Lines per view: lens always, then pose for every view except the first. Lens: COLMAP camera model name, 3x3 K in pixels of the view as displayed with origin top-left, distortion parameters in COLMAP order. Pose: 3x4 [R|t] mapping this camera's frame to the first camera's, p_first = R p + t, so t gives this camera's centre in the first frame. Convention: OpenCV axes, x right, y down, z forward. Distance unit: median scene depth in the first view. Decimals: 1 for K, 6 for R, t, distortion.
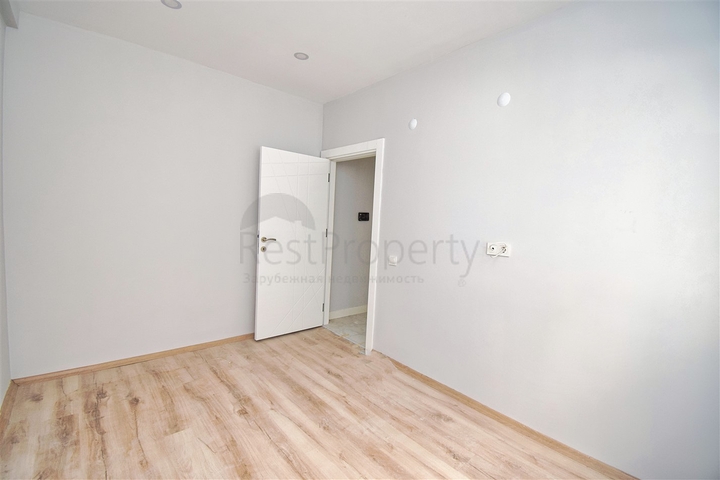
lens RADIAL K [[328.5, 0, 362.1], [0, 328.5, 240.3], [0, 0, 1]] dist [-0.001137, -0.001243]
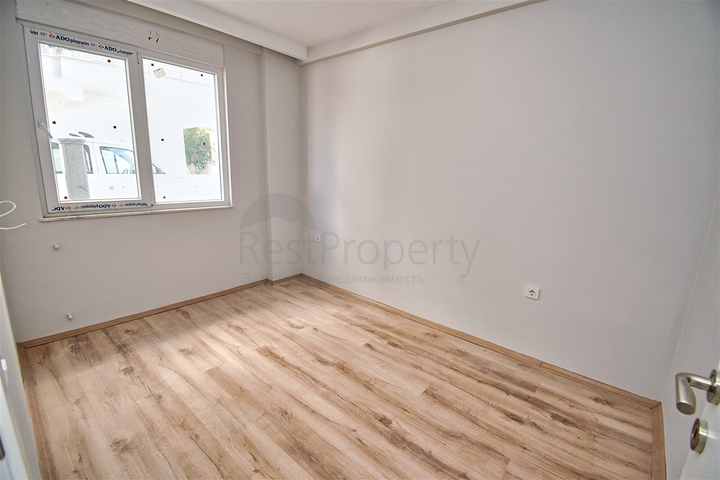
lens RADIAL K [[328.5, 0, 357.6], [0, 328.5, 239.5], [0, 0, 1]] dist [-0.001137, -0.001243]
pose [[-0.988645, -0.052854, -0.140670, -0.155967], [-0.090531, 0.956648, 0.276819, -0.161547], [0.119941, 0.286411, -0.950570, 1.742965]]
